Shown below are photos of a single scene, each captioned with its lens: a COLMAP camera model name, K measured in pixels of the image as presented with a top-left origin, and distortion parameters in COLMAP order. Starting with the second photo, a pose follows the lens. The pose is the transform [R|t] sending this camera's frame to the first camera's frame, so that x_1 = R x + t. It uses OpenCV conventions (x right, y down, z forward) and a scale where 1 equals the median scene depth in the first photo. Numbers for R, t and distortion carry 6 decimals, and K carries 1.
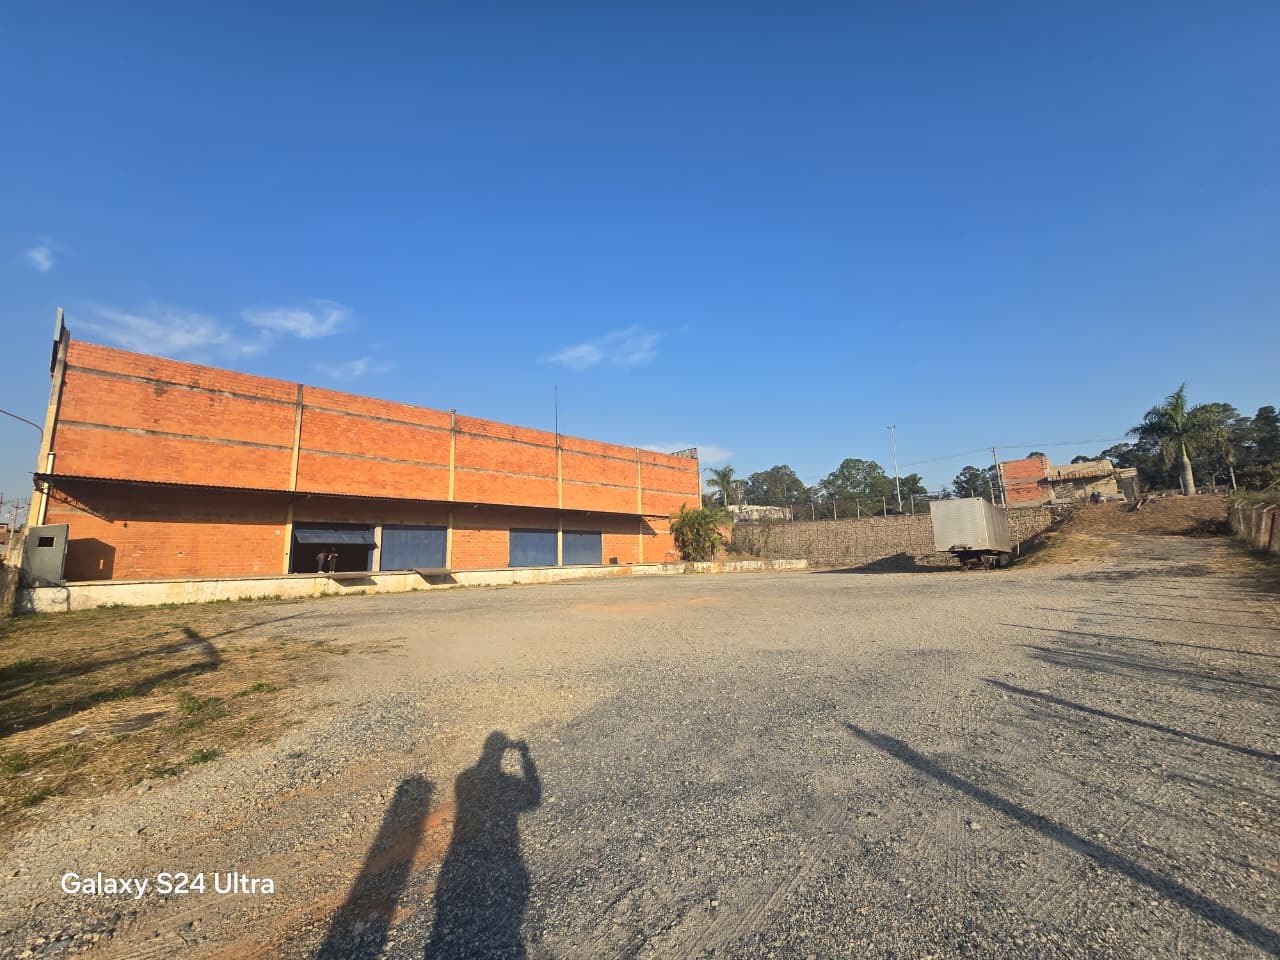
lens RADIAL K [[506.4, 0, 640.0], [0, 506.4, 480.0], [0, 0, 1]] dist [-0.002313, 0.000101]
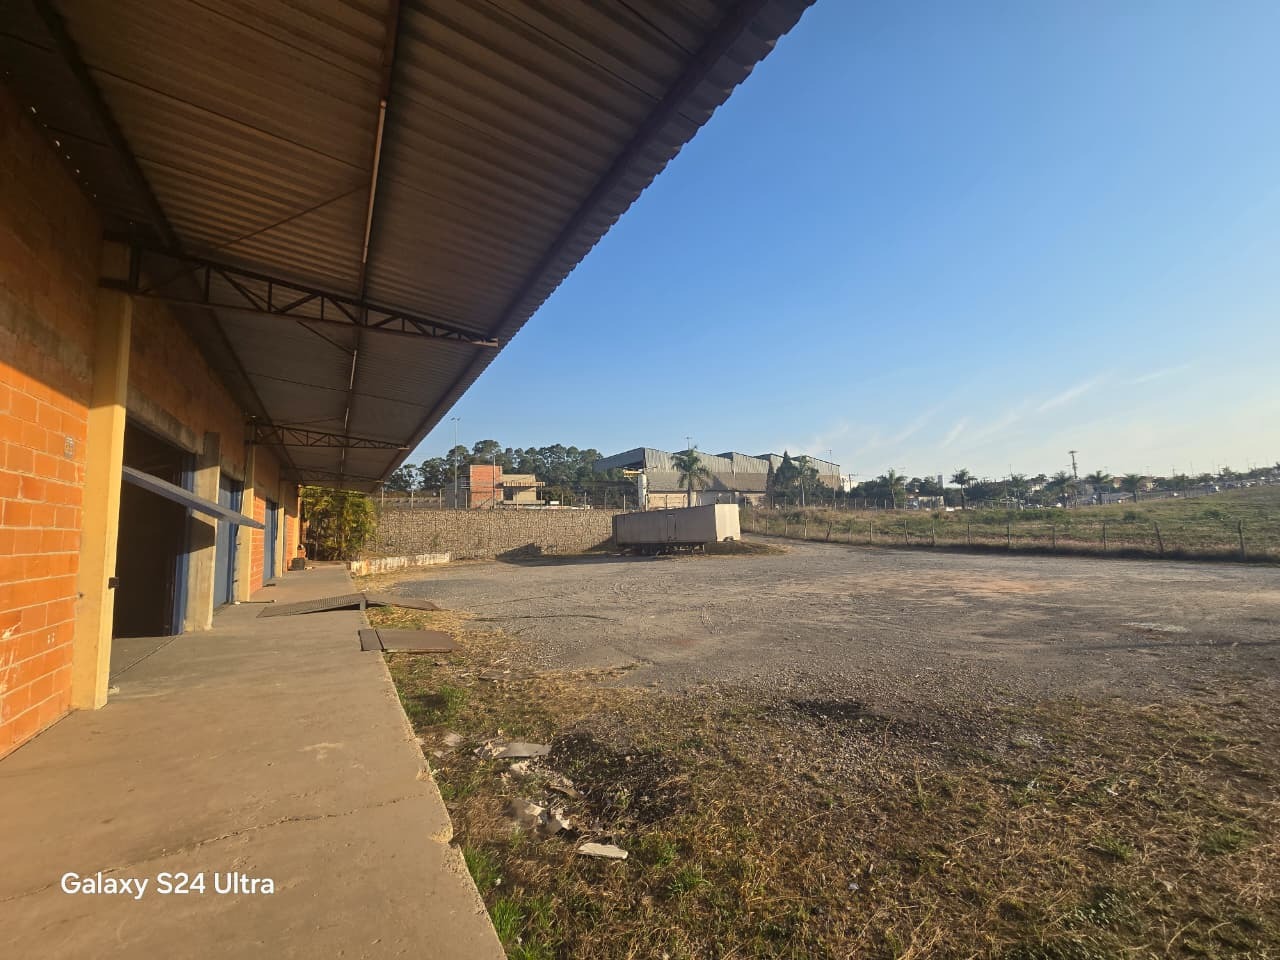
lens RADIAL K [[506.4, 0, 640.0], [0, 506.4, 480.0], [0, 0, 1]] dist [-0.002313, 0.000101]
pose [[0.333795, 0.104305, 0.936857, -0.551201], [-0.119424, 0.990530, -0.067731, 0.068313], [-0.935050, -0.089275, 0.343090, 0.532728]]
